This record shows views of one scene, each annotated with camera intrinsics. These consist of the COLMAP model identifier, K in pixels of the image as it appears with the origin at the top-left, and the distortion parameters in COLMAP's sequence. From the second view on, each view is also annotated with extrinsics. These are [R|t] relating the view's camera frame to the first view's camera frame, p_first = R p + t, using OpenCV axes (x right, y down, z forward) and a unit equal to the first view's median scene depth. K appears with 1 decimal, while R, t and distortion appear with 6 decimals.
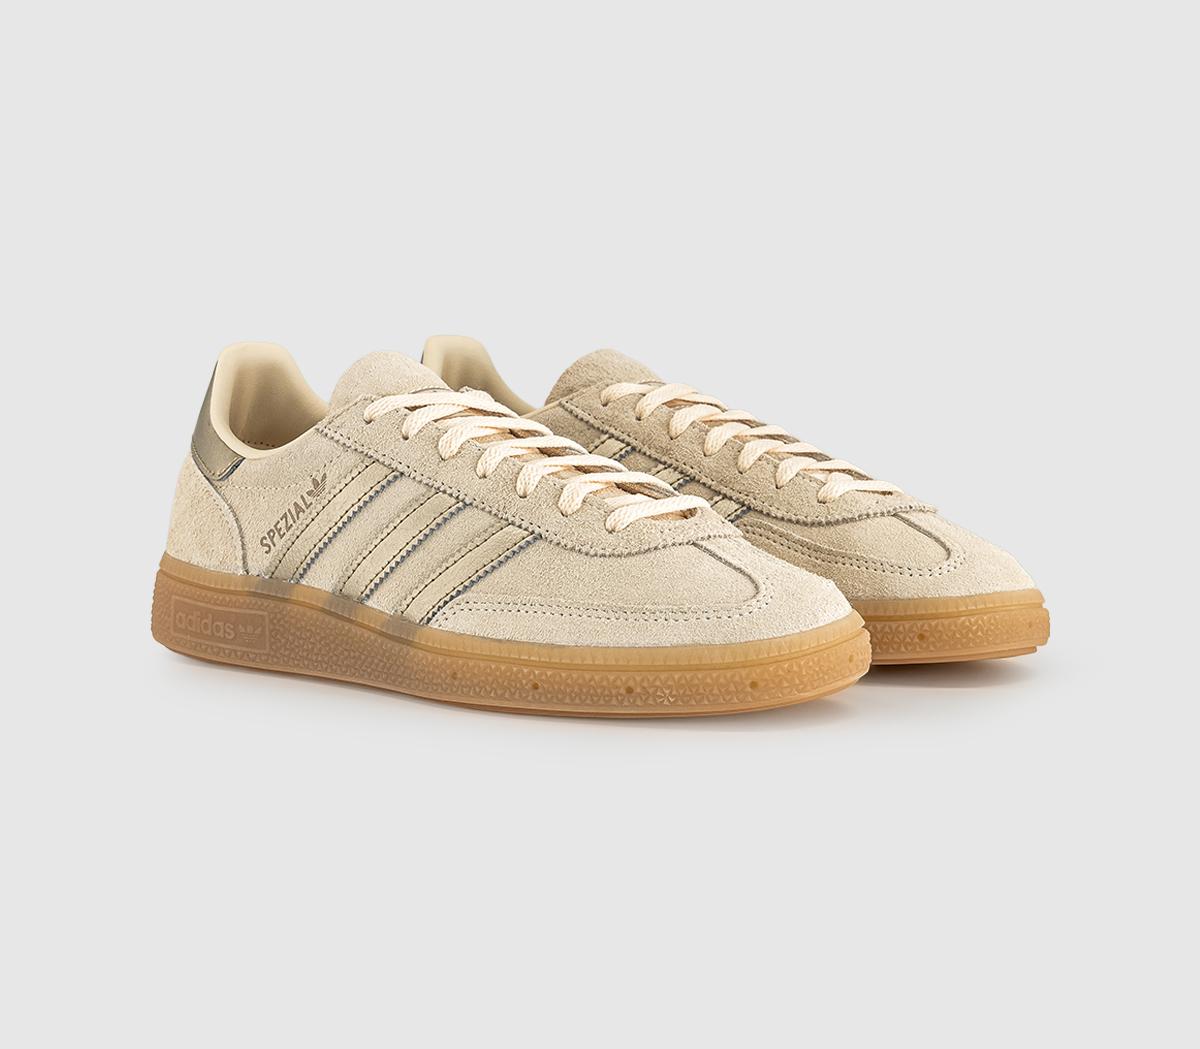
lens RADIAL K [[2281.6, 0, 601.7], [0, 2281.6, 461.7], [0, 0, 1]] dist [0.046446, 0.030022]
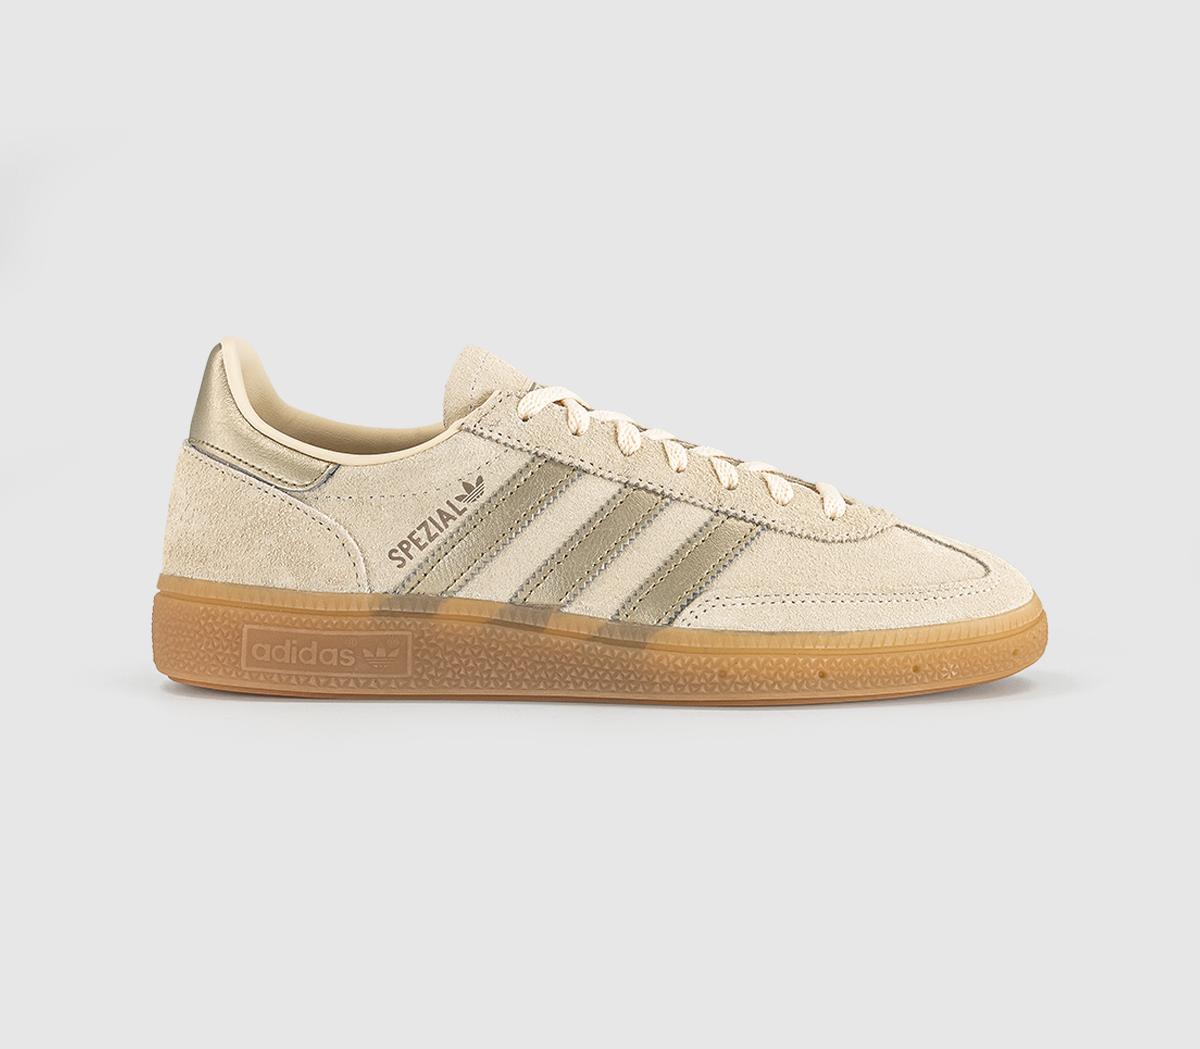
lens RADIAL K [[2281.6, 0, 601.7], [0, 2281.6, 461.7], [0, 0, 1]] dist [0.046446, 0.030022]
pose [[0.801229, -0.034351, 0.597371, -0.629356], [0.038314, 0.999247, 0.006072, -0.004360], [-0.597130, 0.018023, 0.801942, 0.225726]]
